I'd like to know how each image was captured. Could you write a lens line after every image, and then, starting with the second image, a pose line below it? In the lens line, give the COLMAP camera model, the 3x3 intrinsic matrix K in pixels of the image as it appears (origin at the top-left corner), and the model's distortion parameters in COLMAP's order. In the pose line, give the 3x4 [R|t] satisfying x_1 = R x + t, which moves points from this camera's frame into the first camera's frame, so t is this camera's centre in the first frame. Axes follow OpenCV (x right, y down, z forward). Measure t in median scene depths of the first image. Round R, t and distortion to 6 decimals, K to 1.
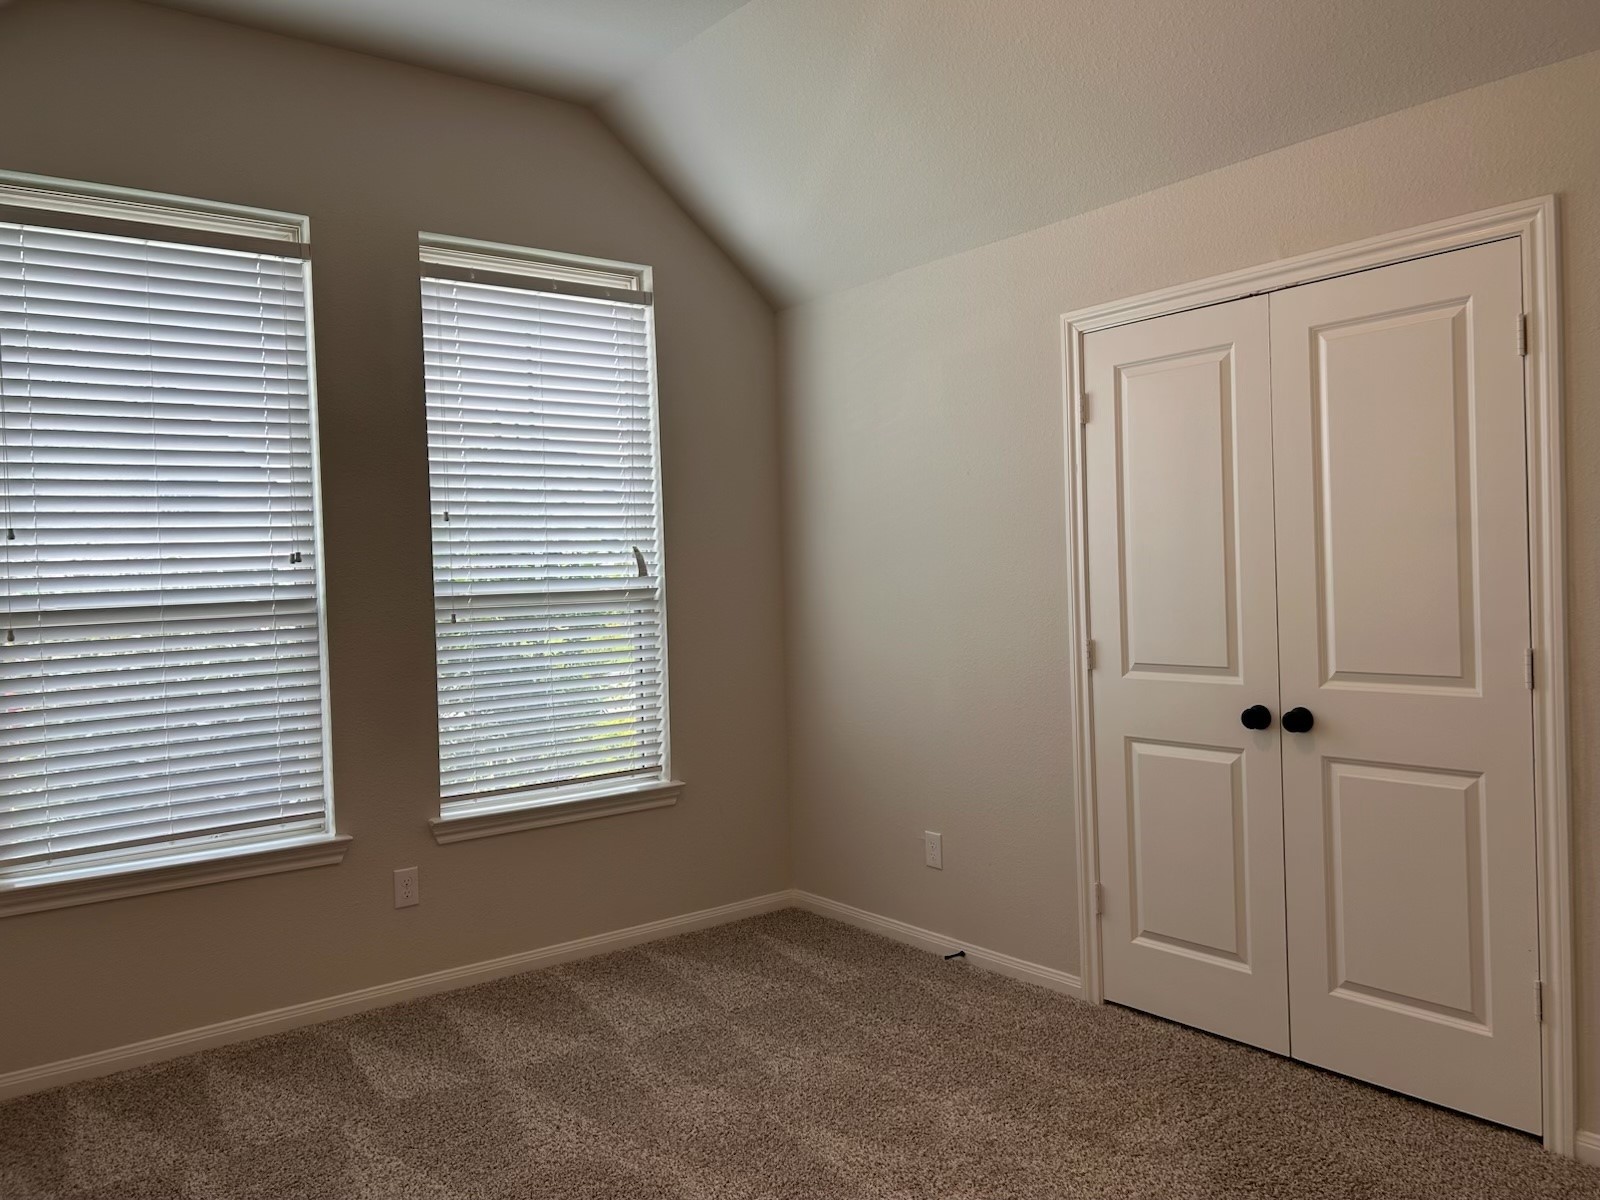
lens RADIAL K [[1215.6, 0, 795.1], [0, 1215.6, 597.6], [0, 0, 1]] dist [-0.010355, -0.005638]
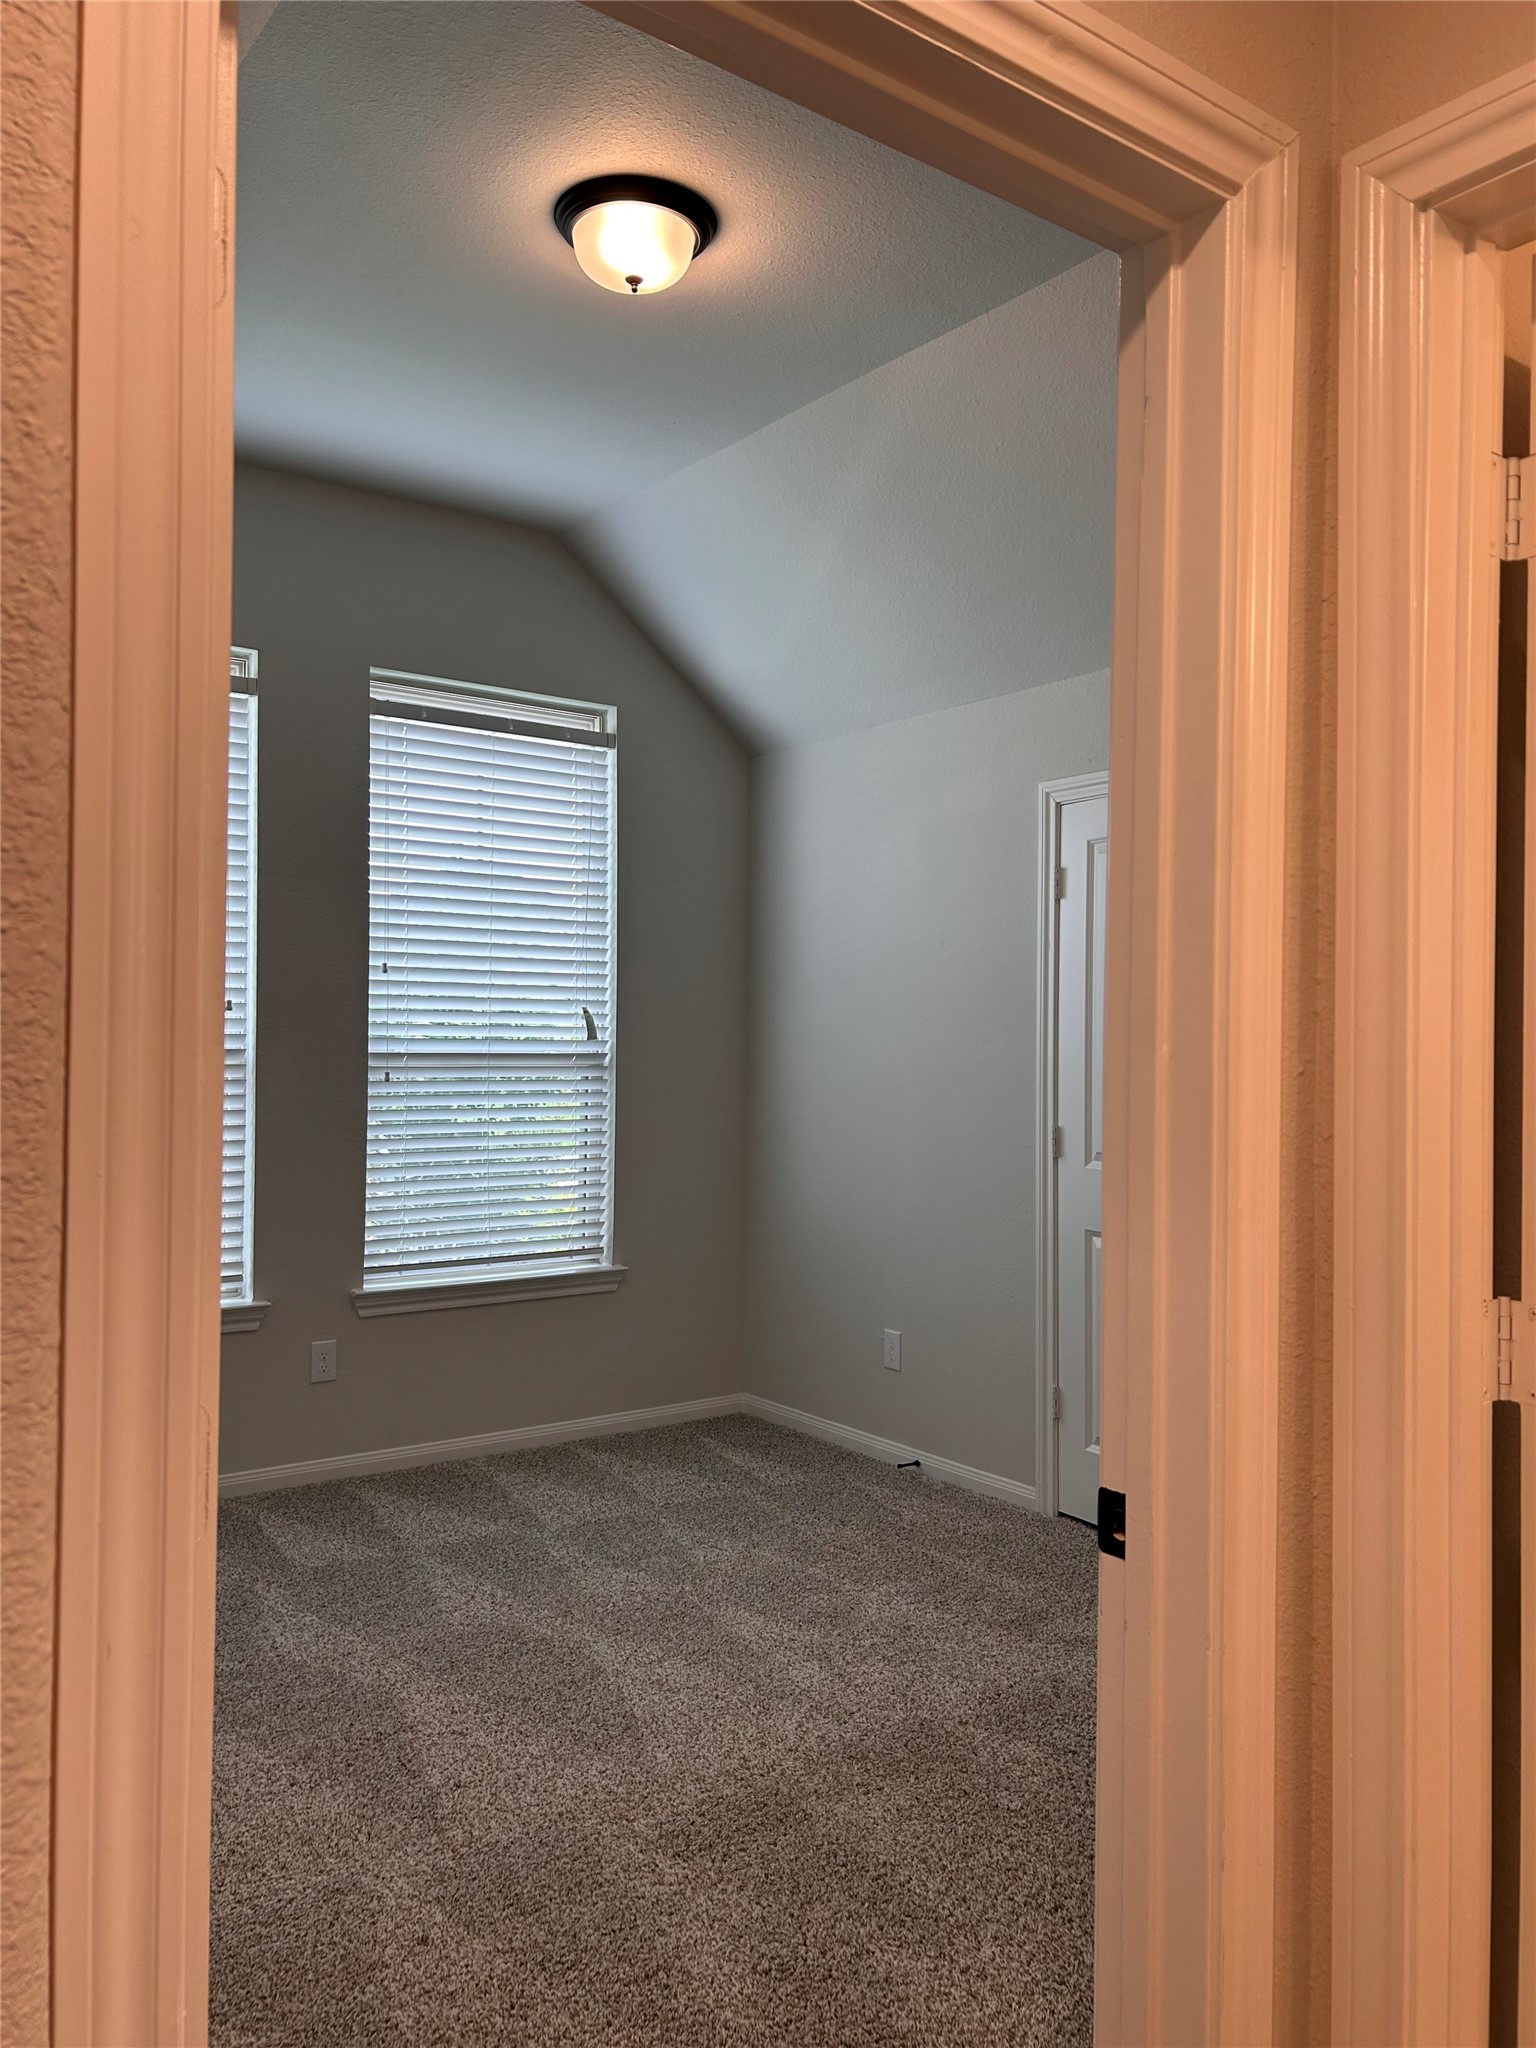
lens RADIAL K [[1555.9, 0, 774.7], [0, 1555.9, 1028.9], [0, 0, 1]] dist [-0.010355, -0.005638]
pose [[0.998965, 0.040789, -0.020125, 0.041301], [-0.041351, 0.998743, -0.028326, 0.001886], [0.018944, 0.029129, 0.999396, -0.198837]]
